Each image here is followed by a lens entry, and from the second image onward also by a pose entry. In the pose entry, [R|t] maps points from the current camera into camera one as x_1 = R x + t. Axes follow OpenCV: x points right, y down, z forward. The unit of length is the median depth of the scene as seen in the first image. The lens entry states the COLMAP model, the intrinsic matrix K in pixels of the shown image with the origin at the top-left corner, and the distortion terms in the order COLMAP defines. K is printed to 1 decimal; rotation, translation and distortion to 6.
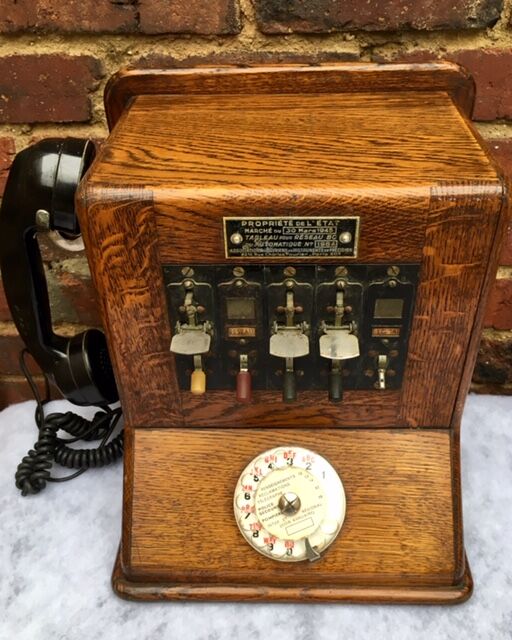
lens RADIAL K [[715.4, 0, 255.4], [0, 715.4, 325.9], [0, 0, 1]] dist [0.042074, 0.000000]
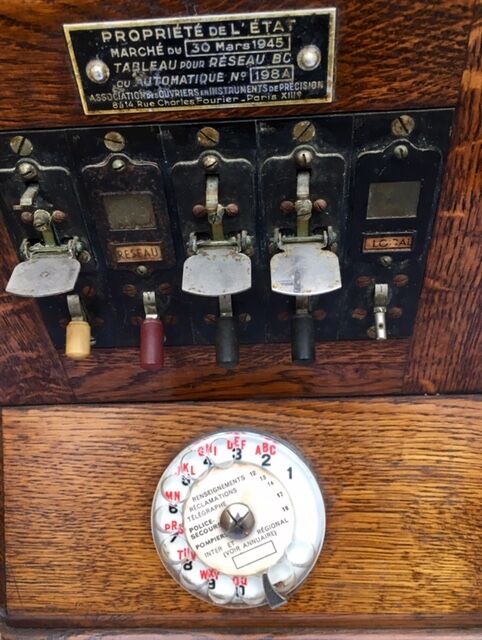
lens RADIAL K [[566.6, 0, 246.6], [0, 566.6, 313.2], [0, 0, 1]] dist [0.053006, -0.067912]
pose [[0.998849, -0.036006, -0.031702, 0.079175], [0.039305, 0.993102, 0.110472, 0.008887], [0.027506, -0.111590, 0.993374, 0.520335]]
